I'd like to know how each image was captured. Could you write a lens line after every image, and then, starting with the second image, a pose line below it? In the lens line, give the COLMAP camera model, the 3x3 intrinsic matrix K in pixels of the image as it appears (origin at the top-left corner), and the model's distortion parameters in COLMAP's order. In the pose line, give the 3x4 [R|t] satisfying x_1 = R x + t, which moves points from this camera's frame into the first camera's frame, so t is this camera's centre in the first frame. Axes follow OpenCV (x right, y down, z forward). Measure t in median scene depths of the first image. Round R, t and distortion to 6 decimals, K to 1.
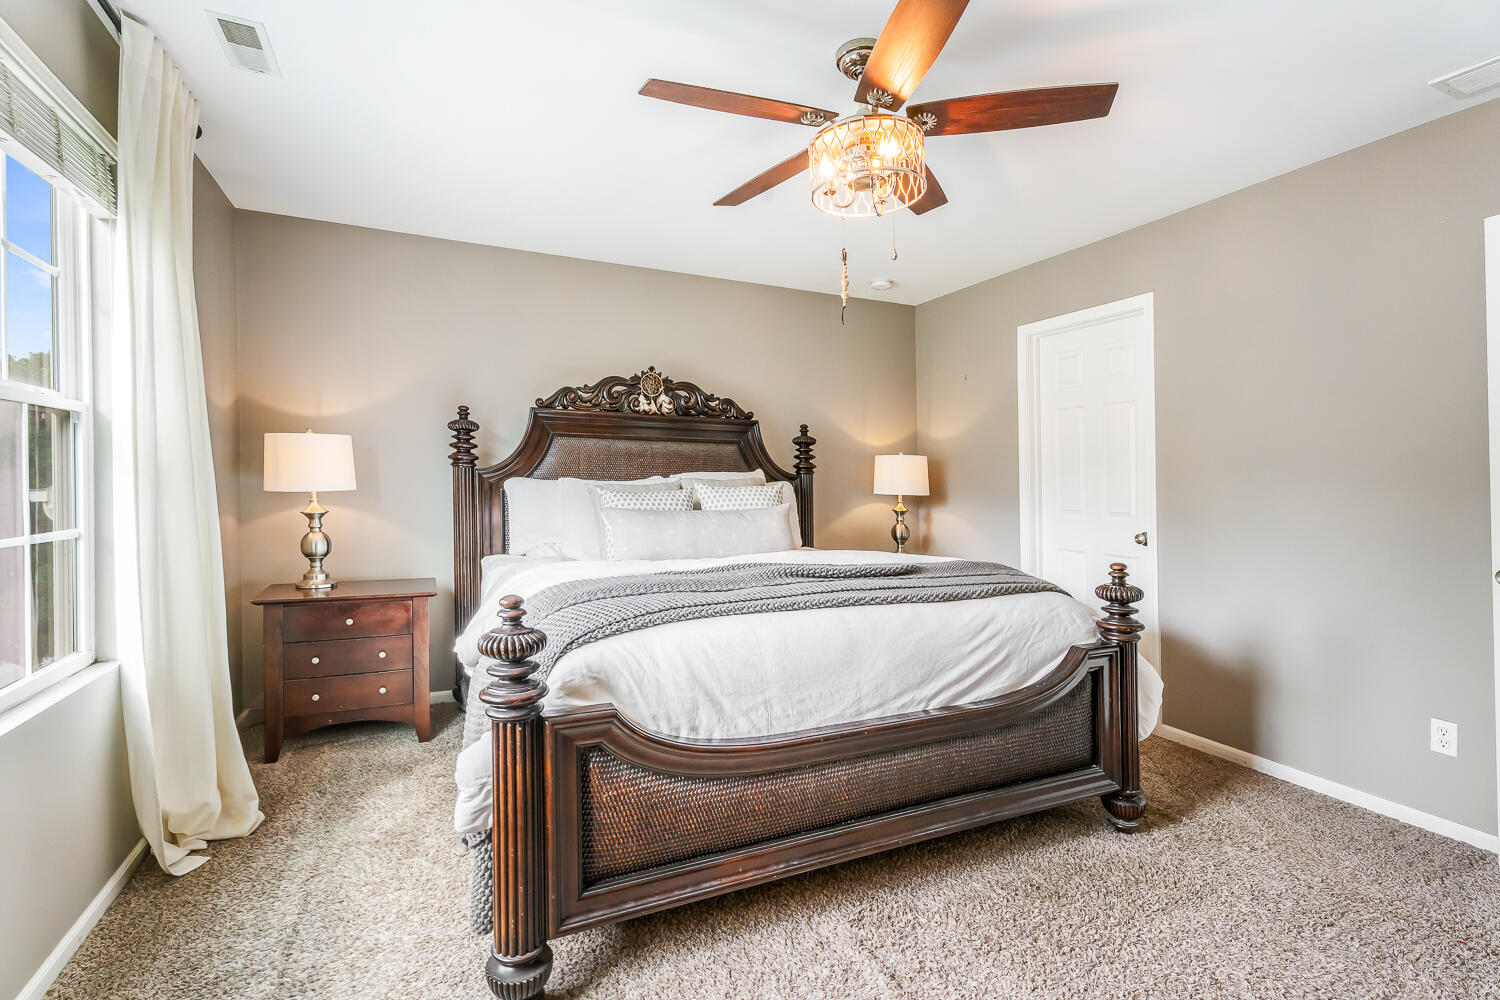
lens RADIAL K [[685.6, 0, 740.5], [0, 685.6, 488.8], [0, 0, 1]] dist [0.000643, 0.001185]
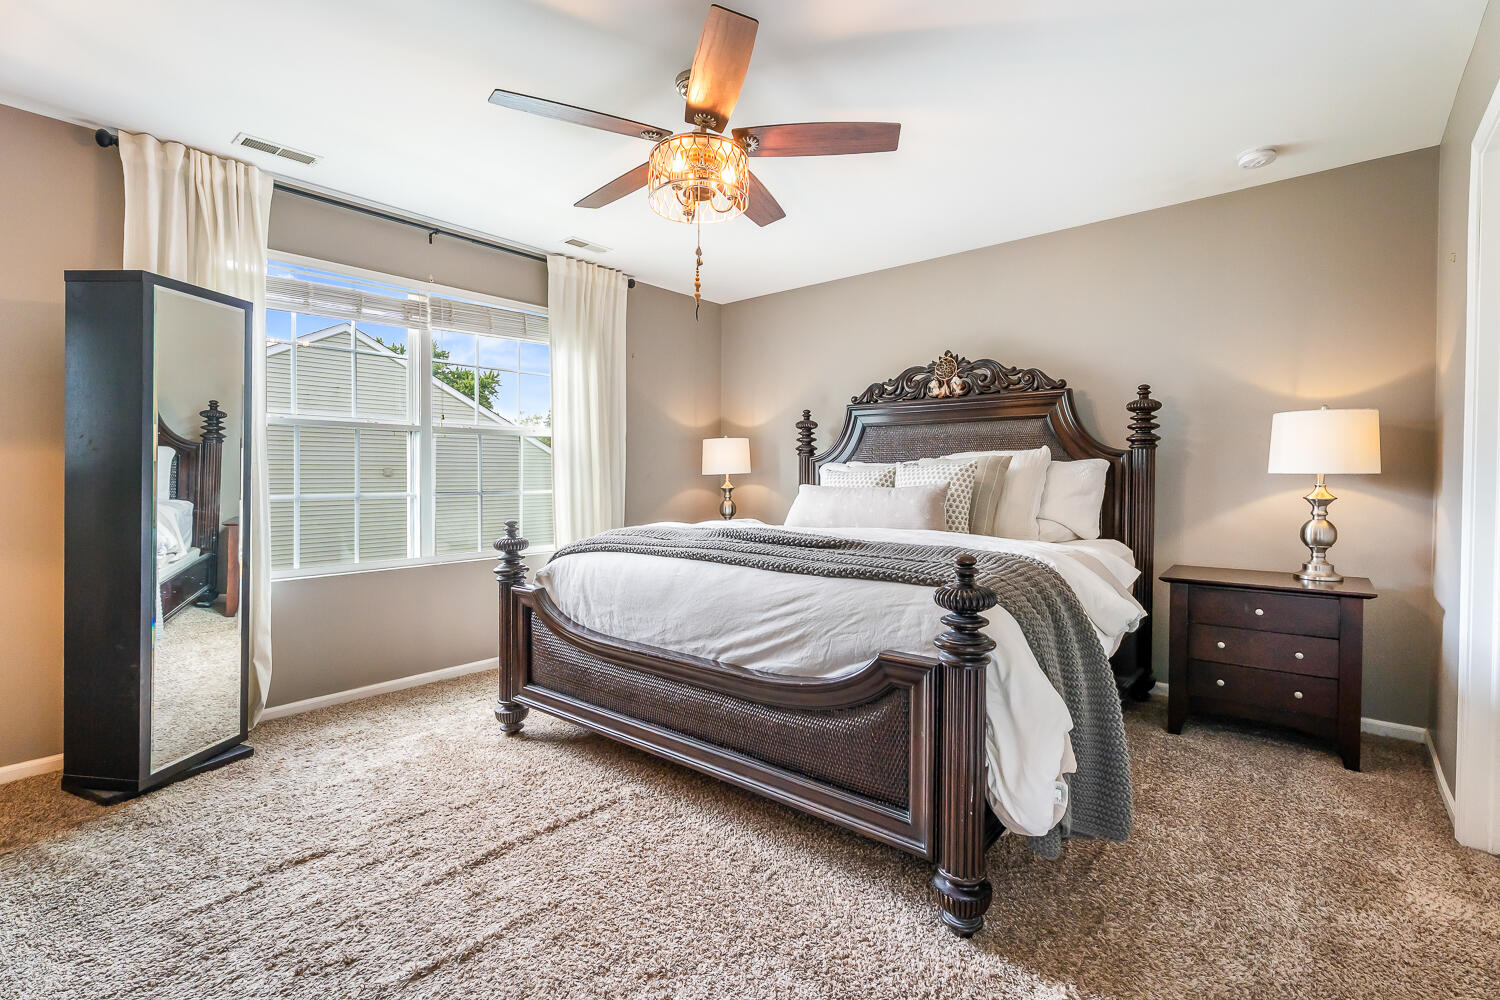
lens RADIAL K [[685.6, 0, 766.3], [0, 685.6, 497.5], [0, 0, 1]] dist [0.000643, 0.001185]
pose [[0.436995, 0.016243, -0.899317, 0.683029], [0.000105, 0.999836, 0.018110, 0.021966], [0.899464, -0.008008, 0.436922, 0.315554]]
